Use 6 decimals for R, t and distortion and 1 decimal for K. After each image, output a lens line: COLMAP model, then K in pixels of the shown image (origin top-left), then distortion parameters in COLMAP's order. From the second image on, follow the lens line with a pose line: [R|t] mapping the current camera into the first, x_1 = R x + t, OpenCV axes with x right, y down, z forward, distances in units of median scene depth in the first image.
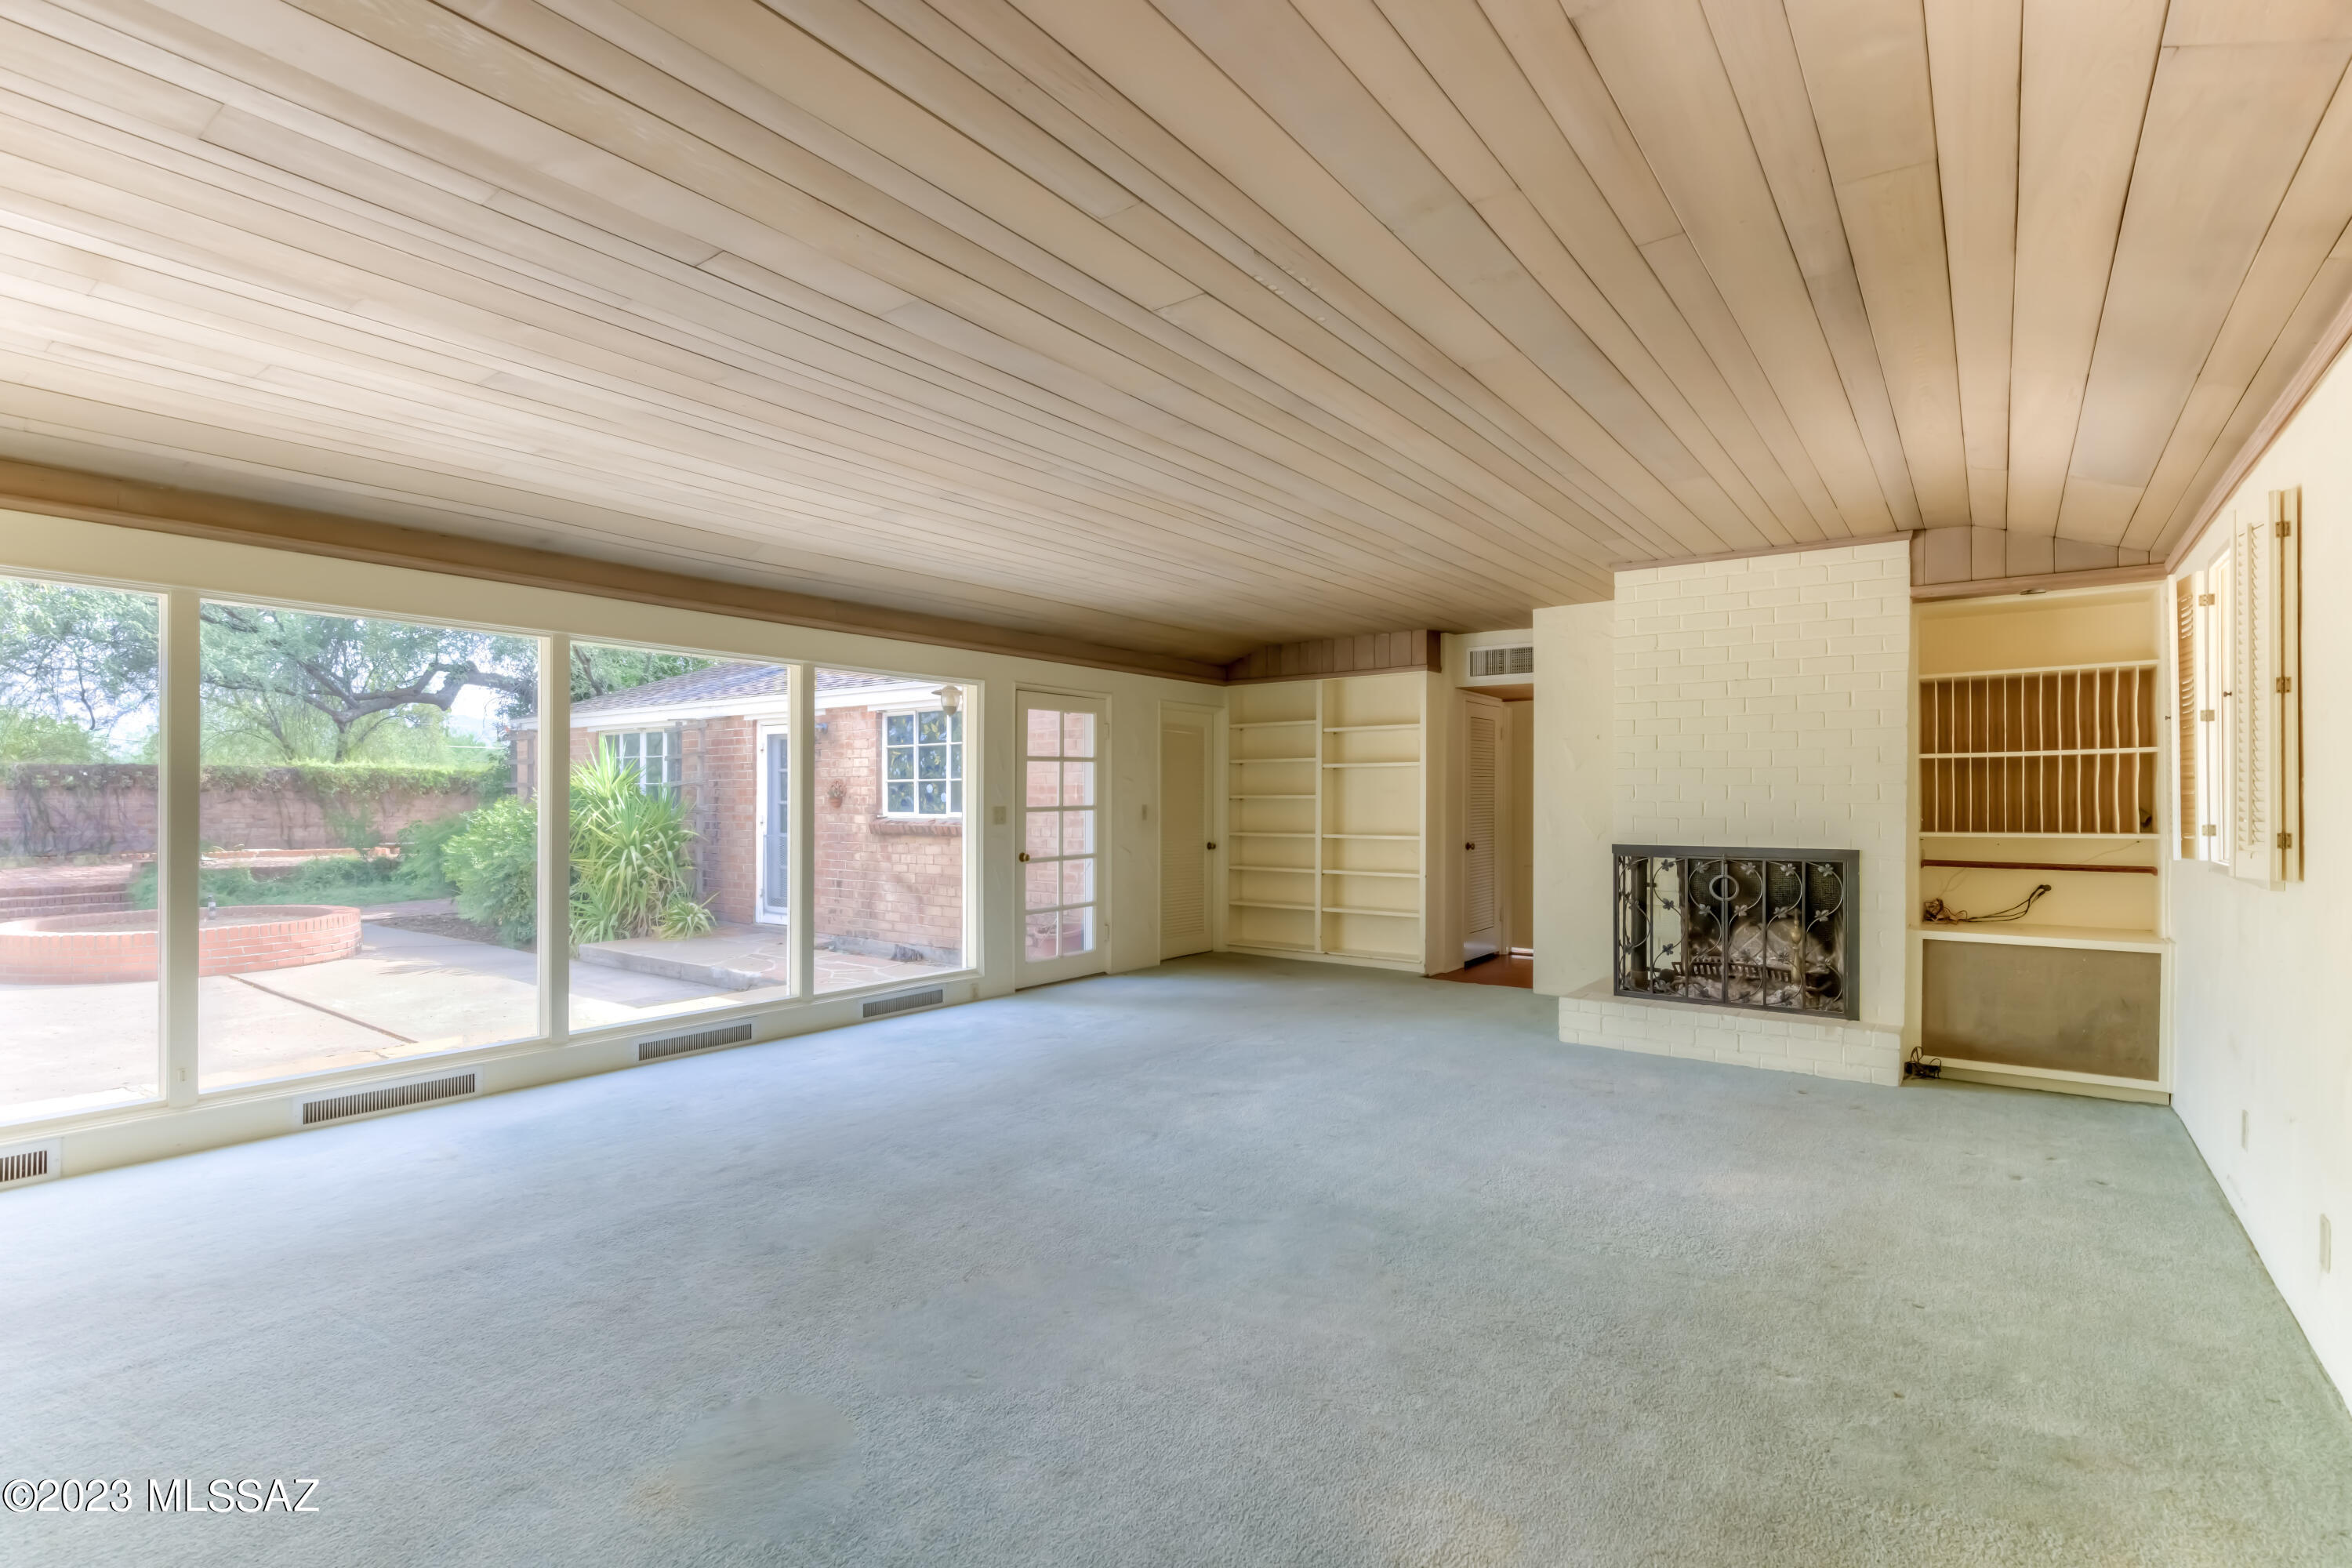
lens RADIAL K [[1106.8, 0, 1178.2], [0, 1106.8, 798.9], [0, 0, 1]] dist [-0.000420, -0.000209]
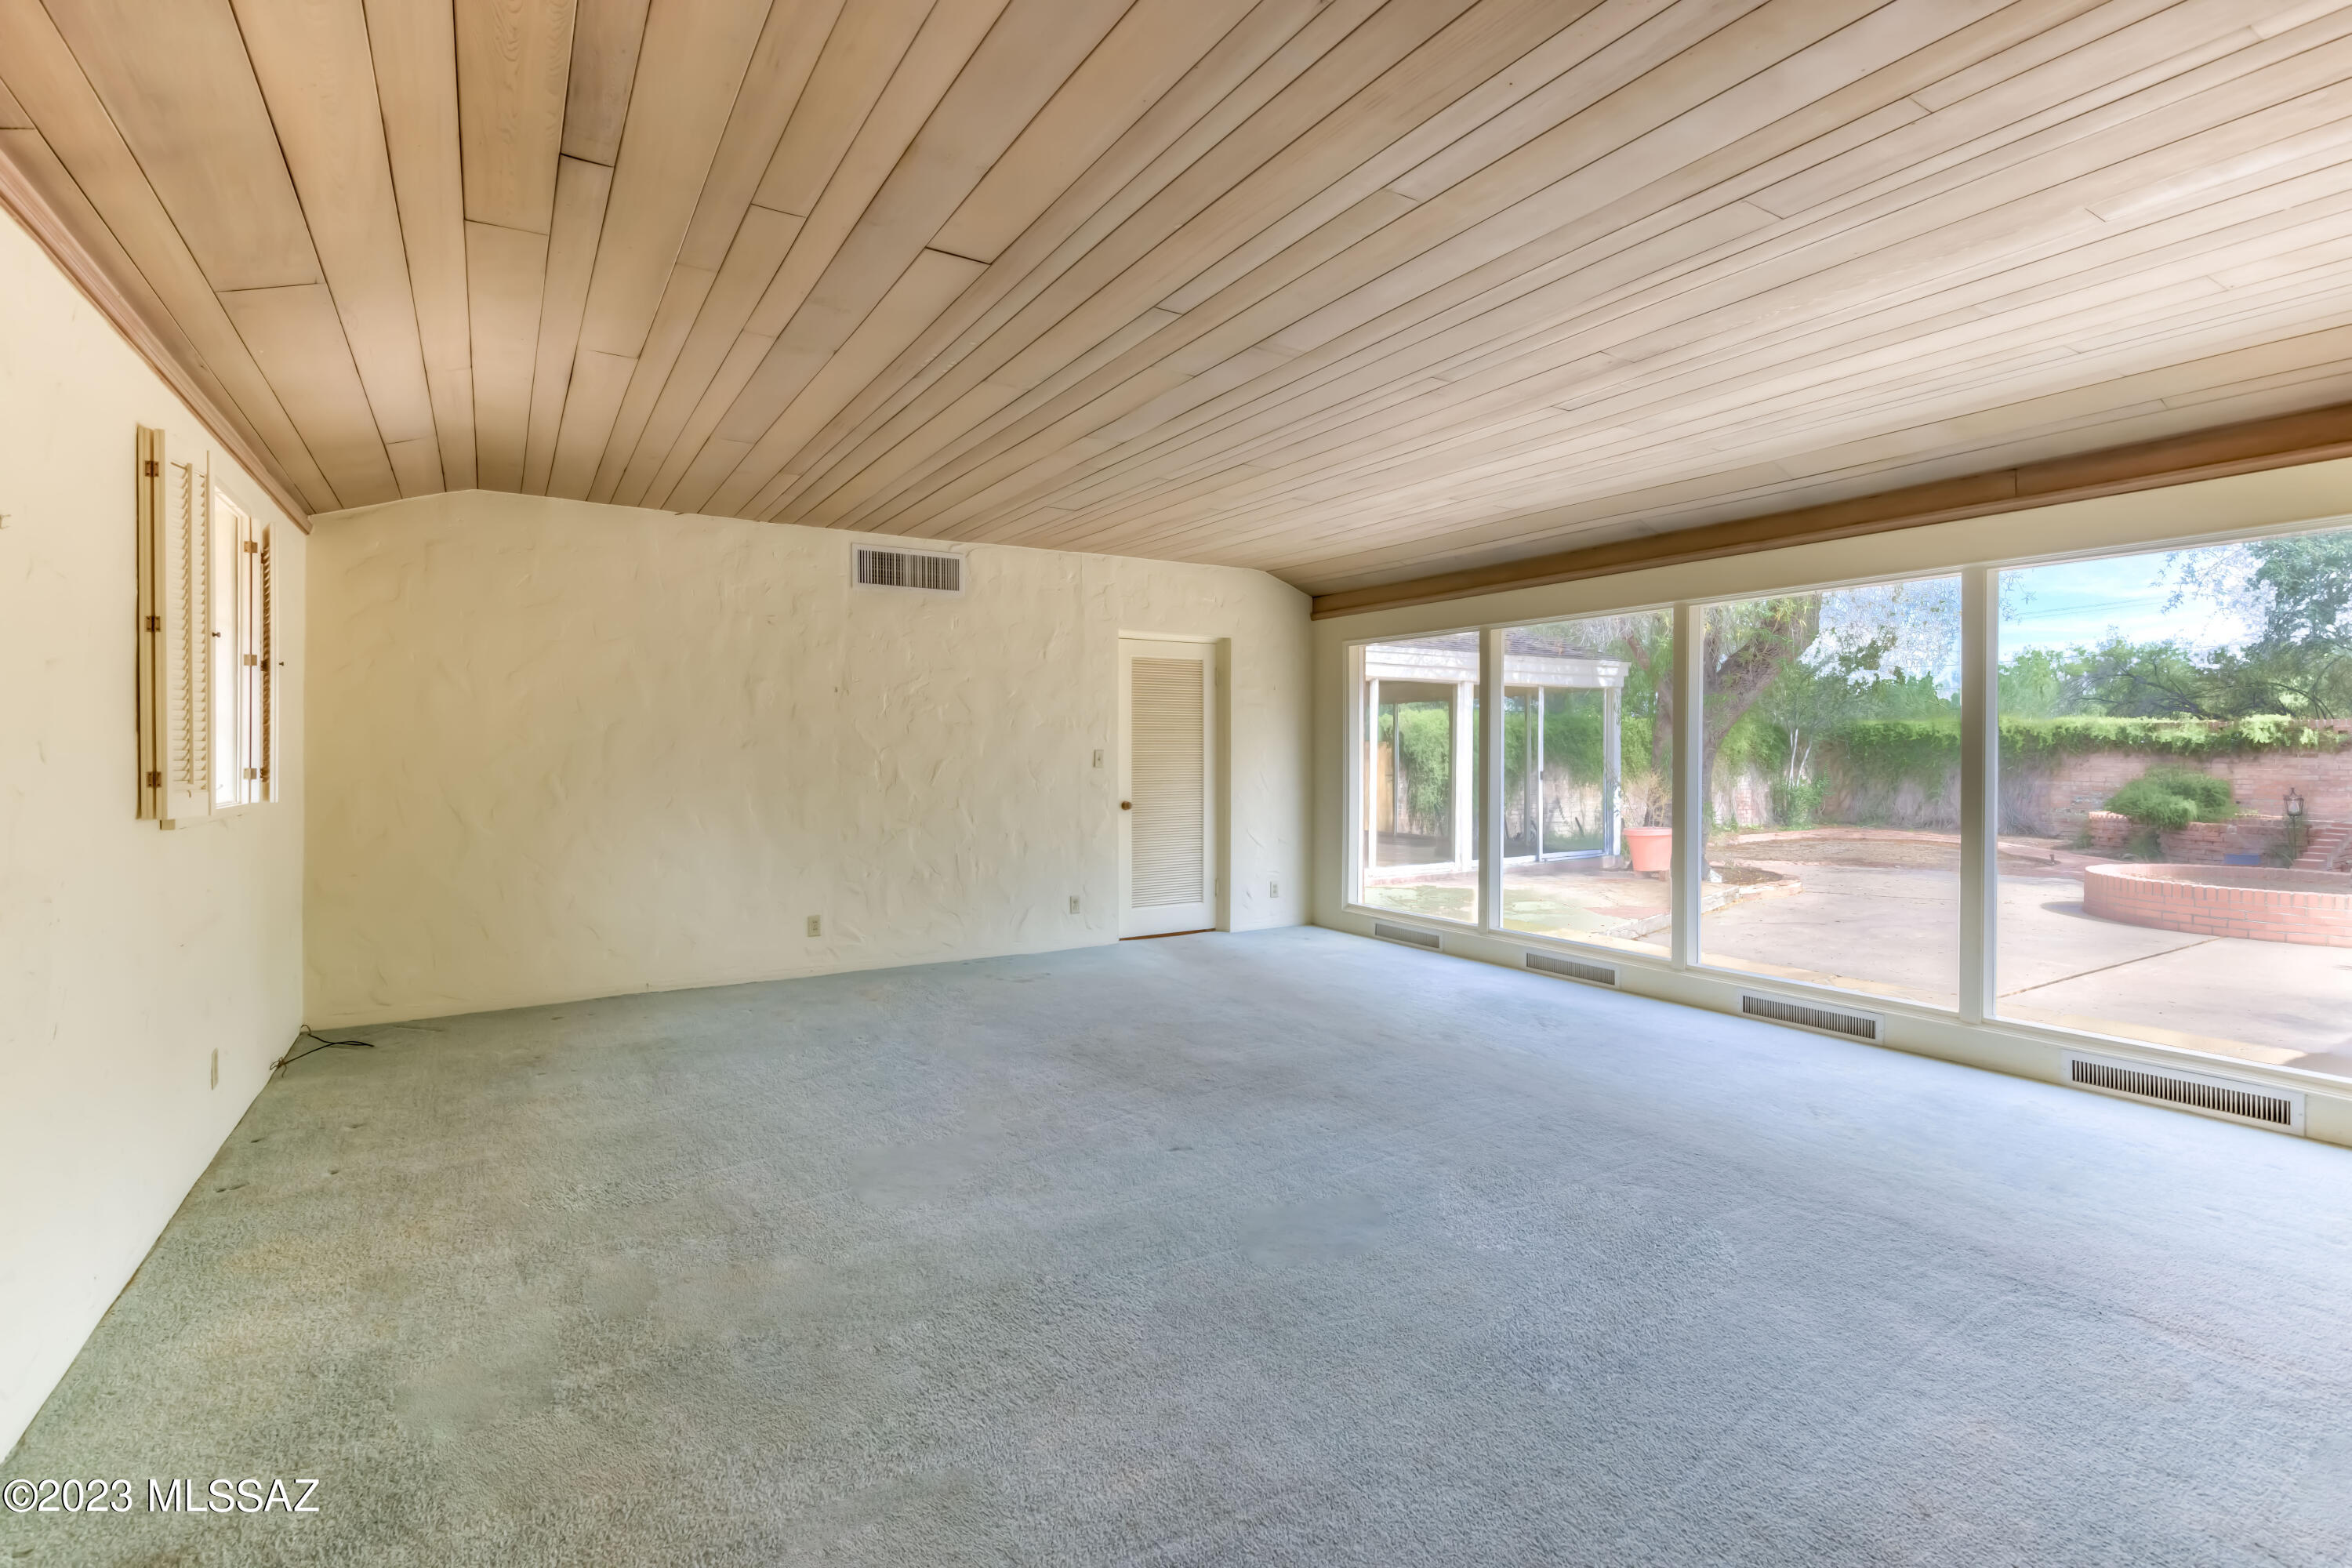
lens RADIAL K [[1106.8, 0, 1183.7], [0, 1106.8, 765.1], [0, 0, 1]] dist [-0.000420, -0.000209]
pose [[-0.365054, 0.002027, -0.930984, 0.716105], [-0.000474, 0.999997, 0.002363, 0.011952], [0.930986, 0.001304, -0.365052, 1.018696]]
